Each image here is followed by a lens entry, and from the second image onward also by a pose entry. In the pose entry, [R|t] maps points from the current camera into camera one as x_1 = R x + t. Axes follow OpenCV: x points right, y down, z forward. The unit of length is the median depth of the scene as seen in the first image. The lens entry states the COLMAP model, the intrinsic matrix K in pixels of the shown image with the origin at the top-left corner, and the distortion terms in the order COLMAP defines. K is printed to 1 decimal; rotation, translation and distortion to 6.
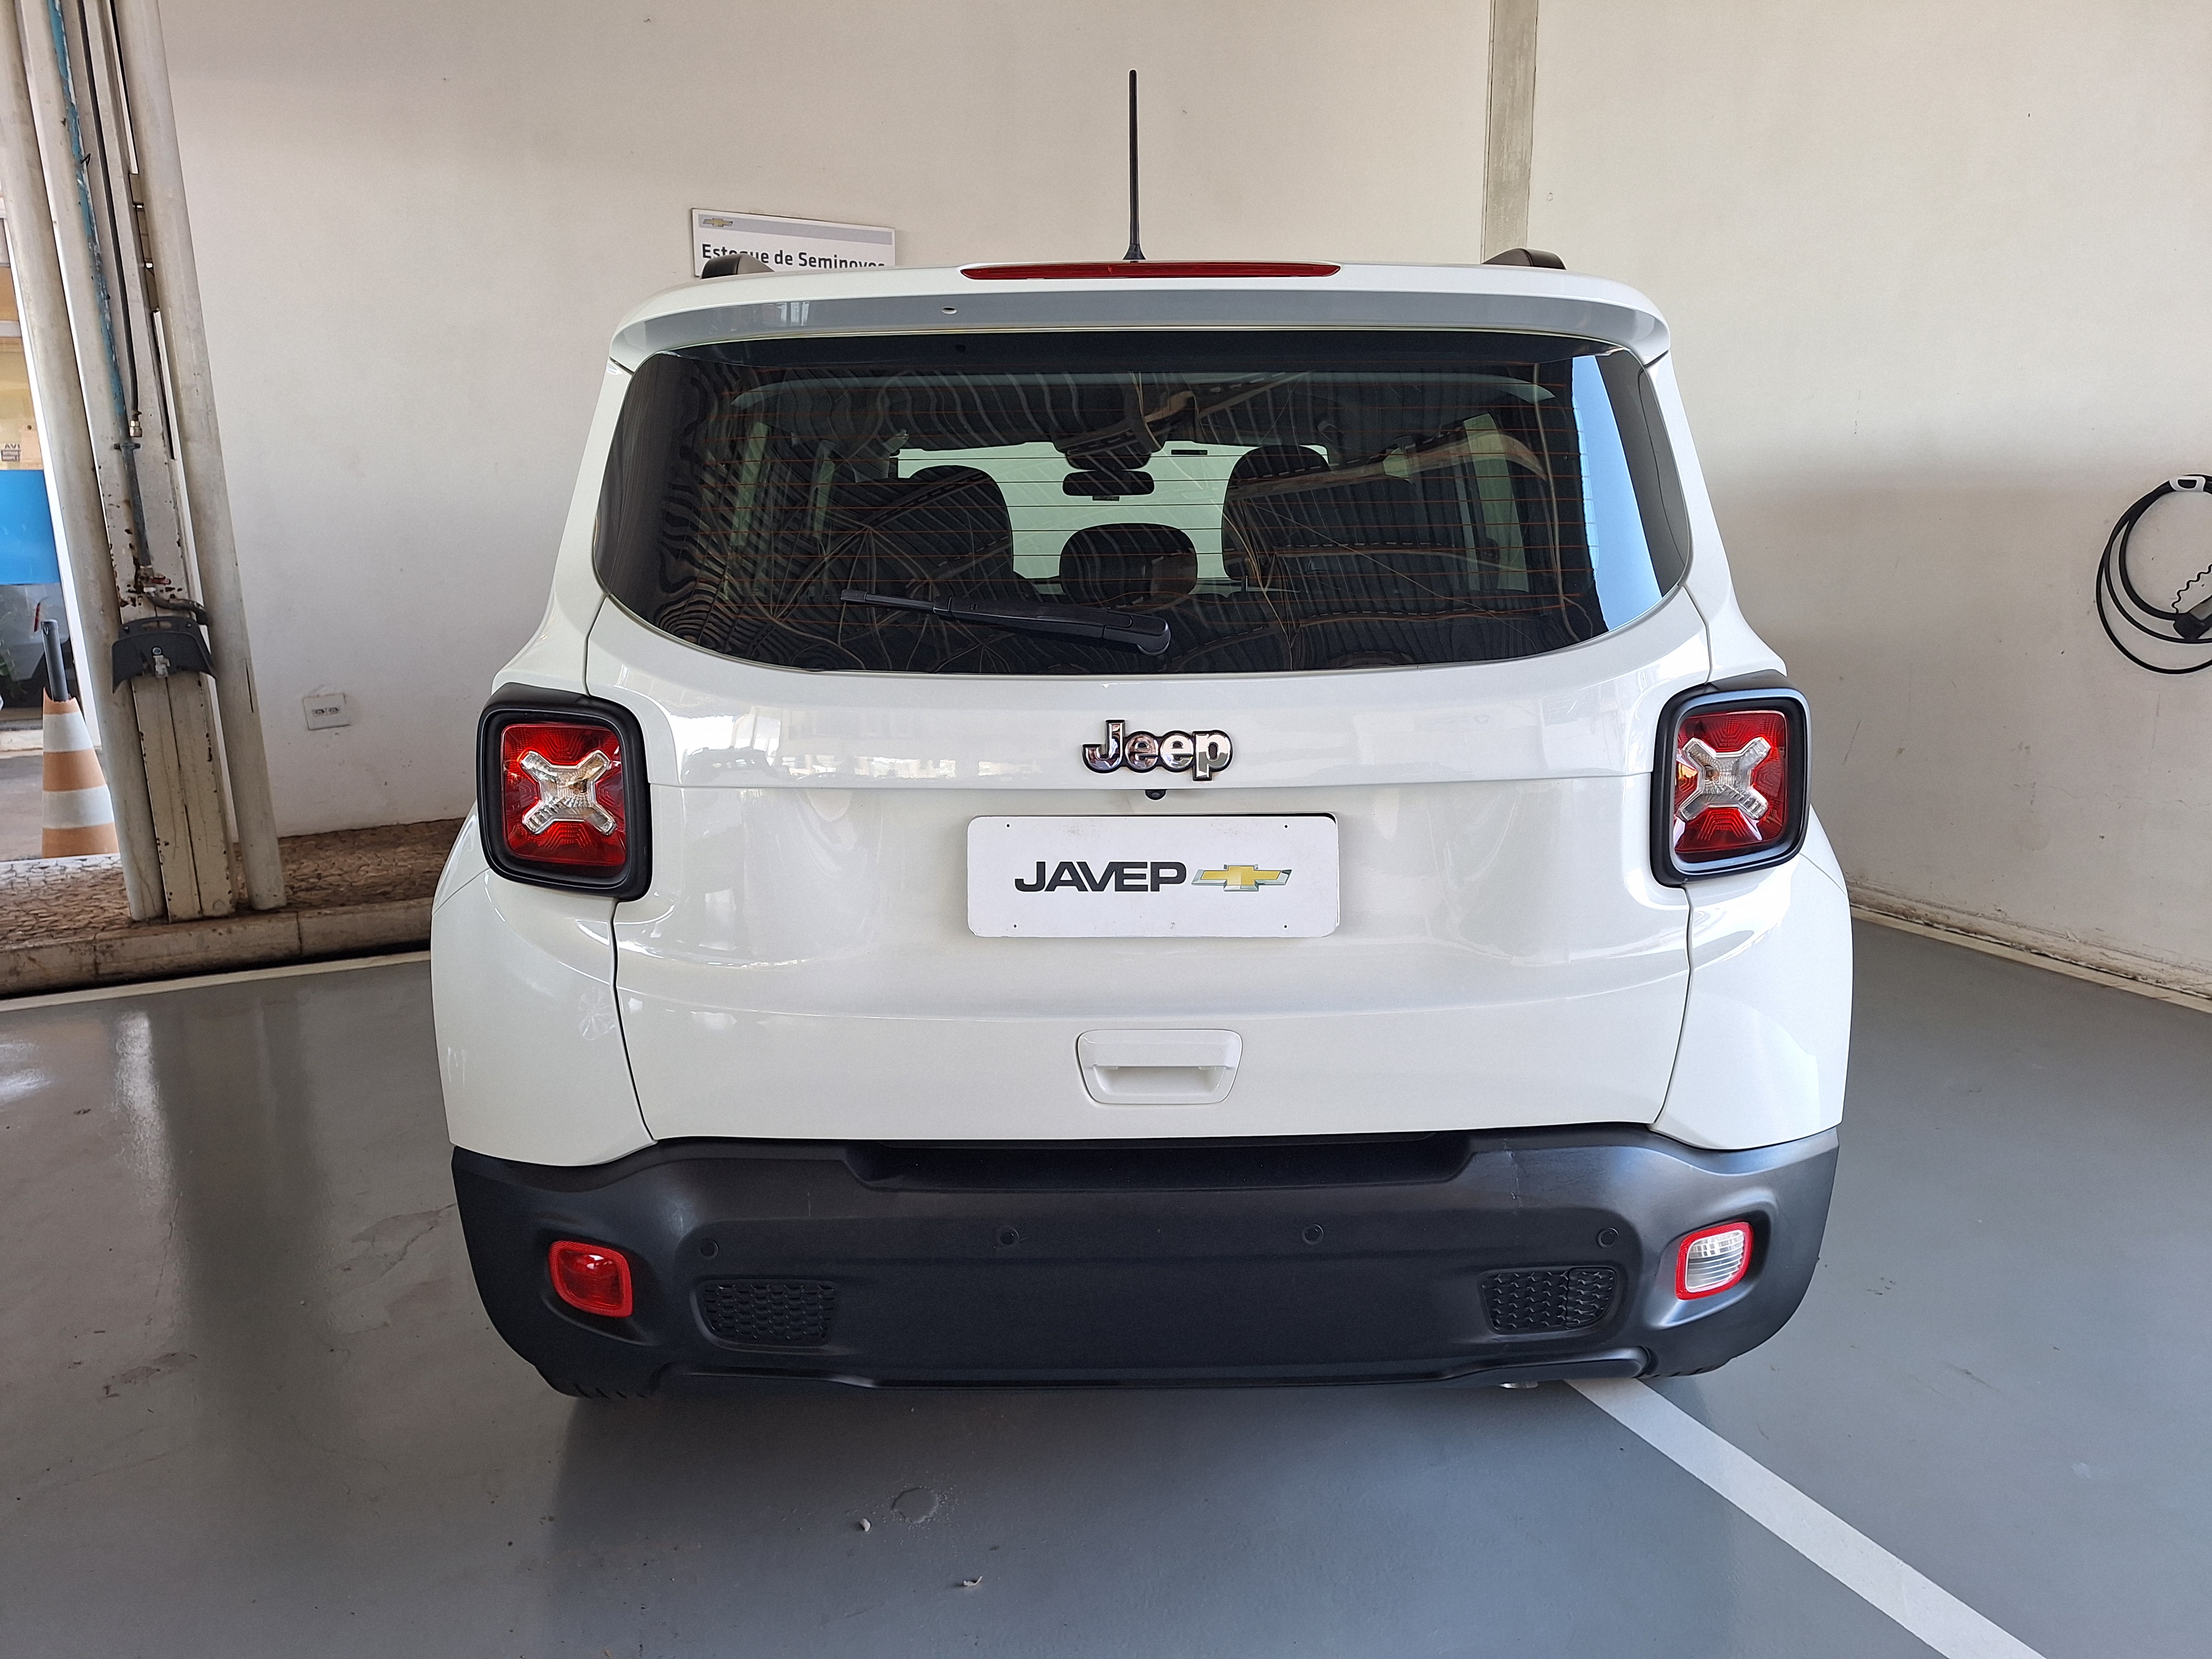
lens RADIAL K [[1558.1, 0, 1112.7], [0, 1558.1, 824.9], [0, 0, 1]] dist [0.020122, -0.004047]
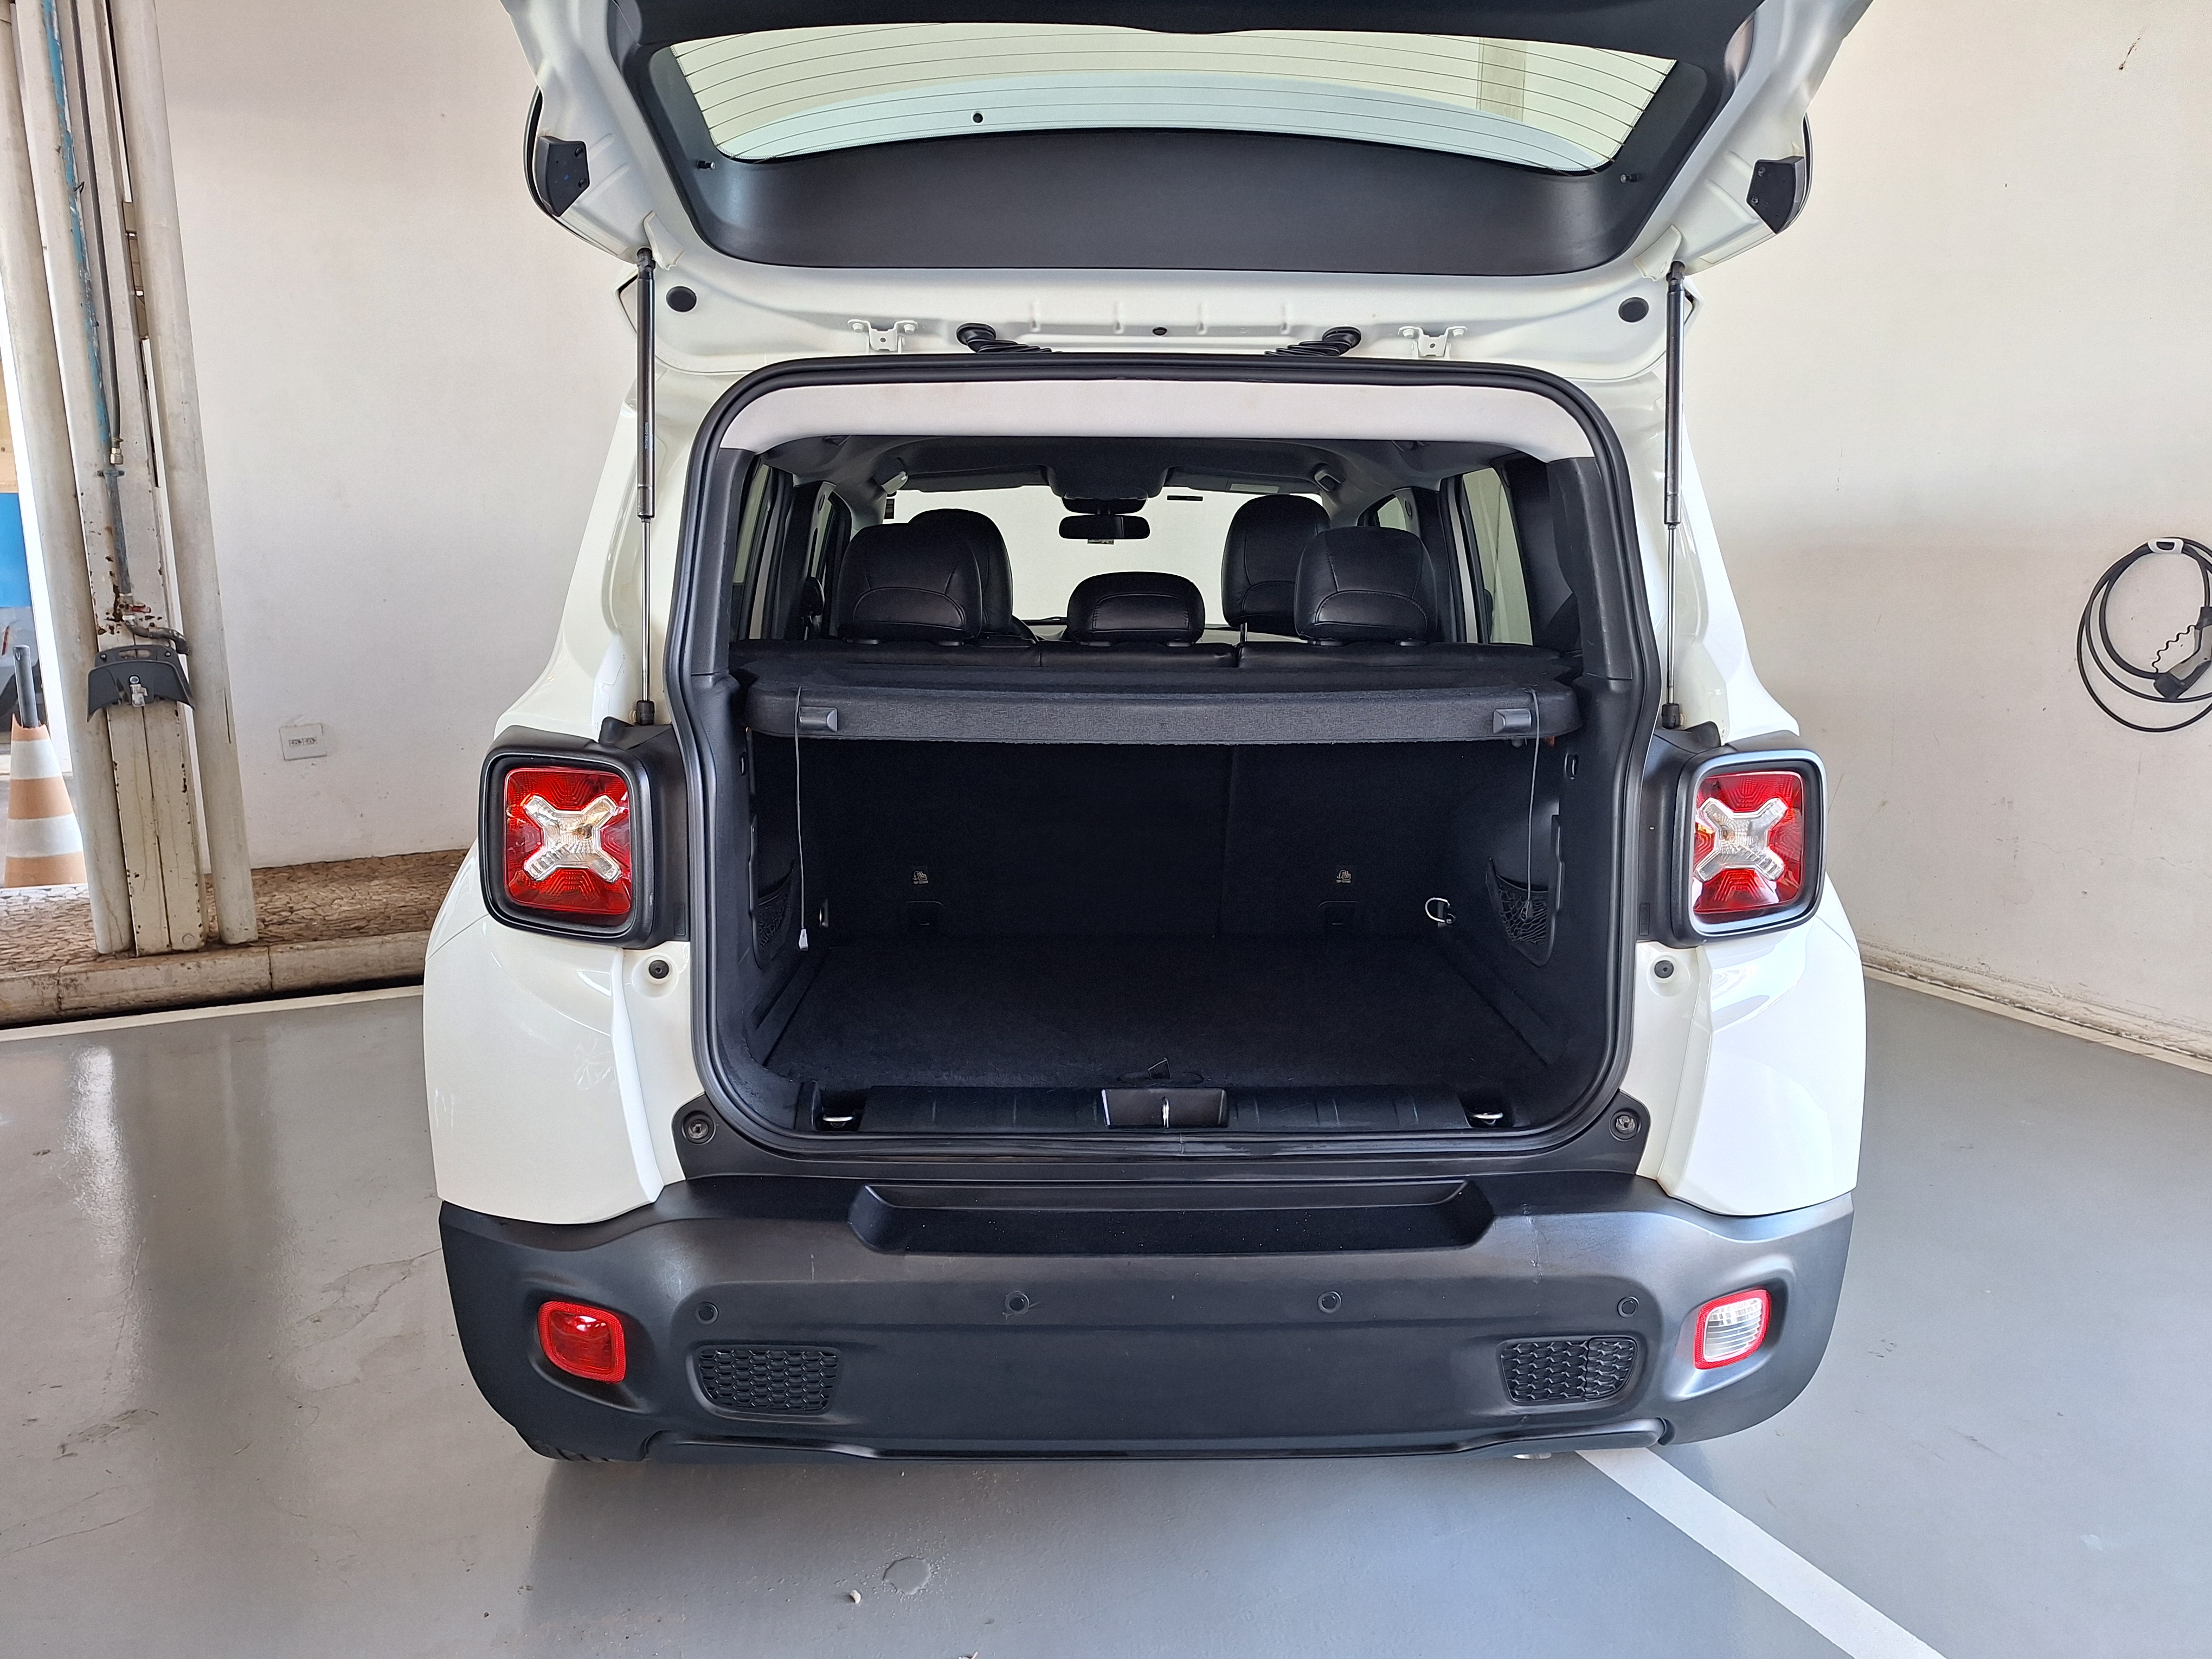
lens RADIAL K [[1558.1, 0, 1118.7], [0, 1558.1, 806.0], [0, 0, 1]] dist [0.020122, -0.004047]
pose [[0.999699, 0.013026, 0.020778, -0.011076], [-0.012286, 0.999298, -0.035393, -0.004565], [-0.021225, 0.035127, 0.999157, 0.005620]]
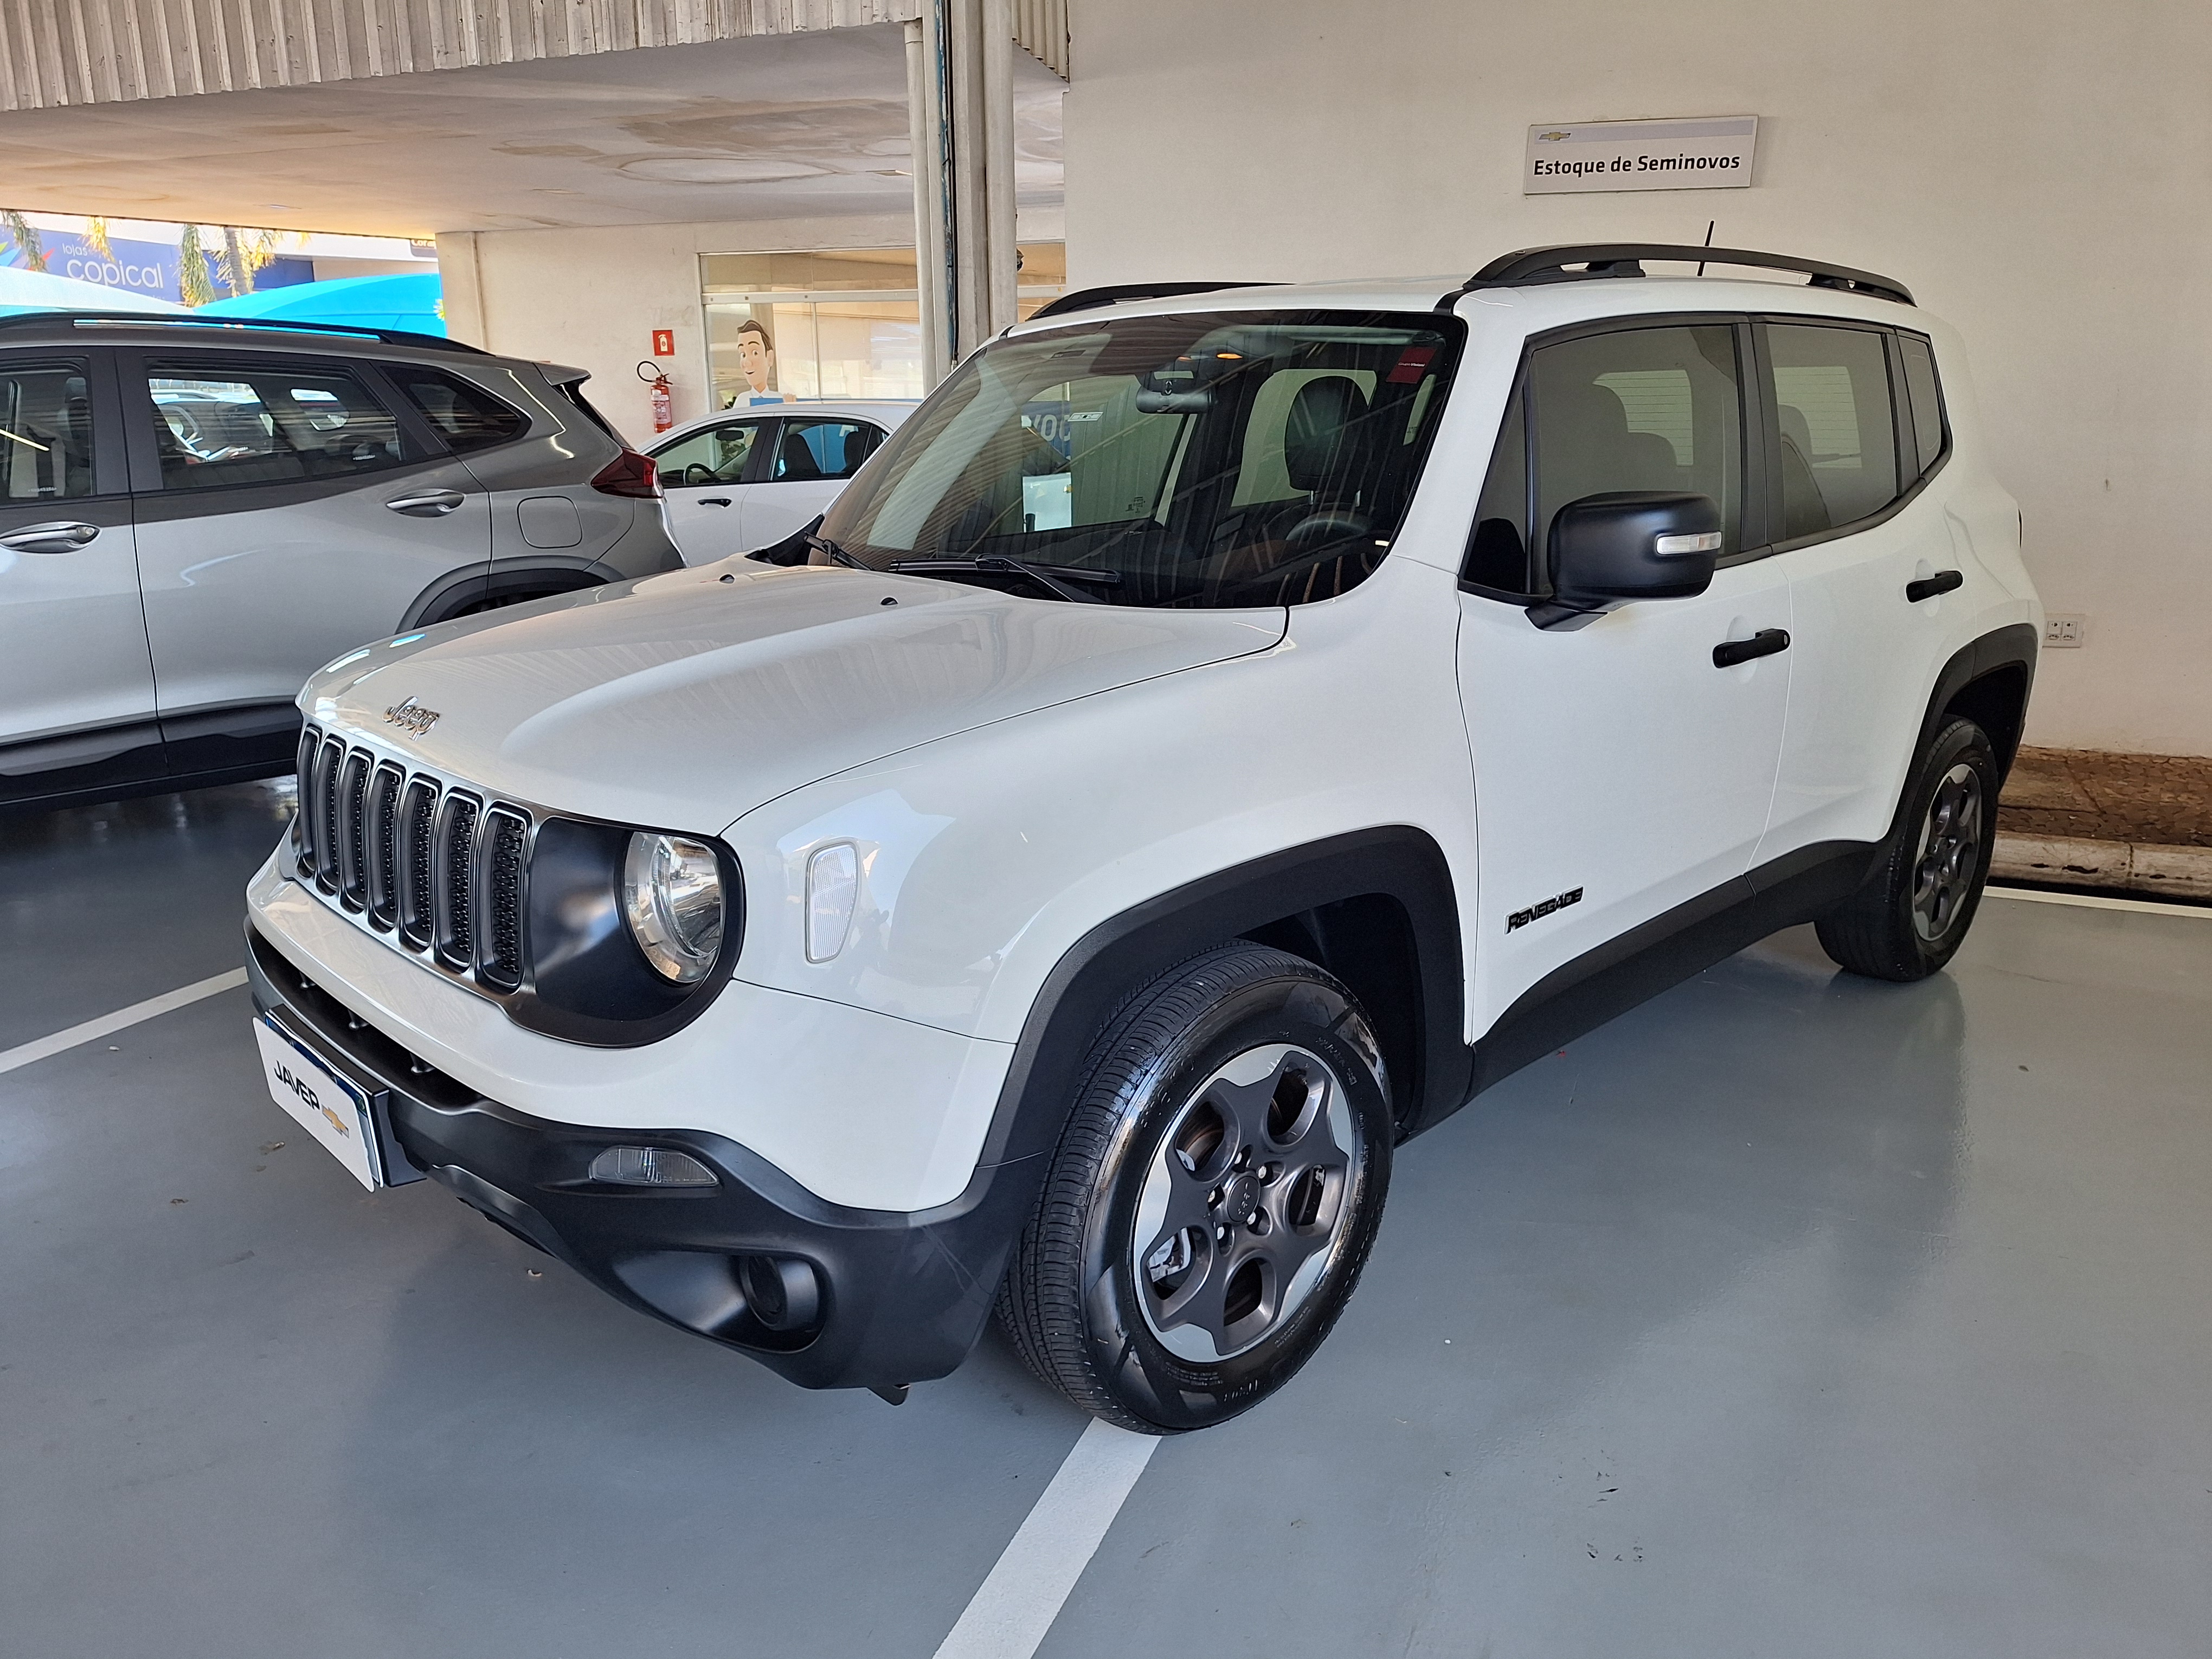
lens RADIAL K [[1558.1, 0, 1097.7], [0, 1558.1, 847.0], [0, 0, 1]] dist [0.020122, -0.004047]
pose [[0.655226, 0.206725, -0.726598, 0.513420], [-0.164907, 0.977773, 0.129480, -0.046457], [0.737214, 0.034982, 0.674753, 0.215291]]
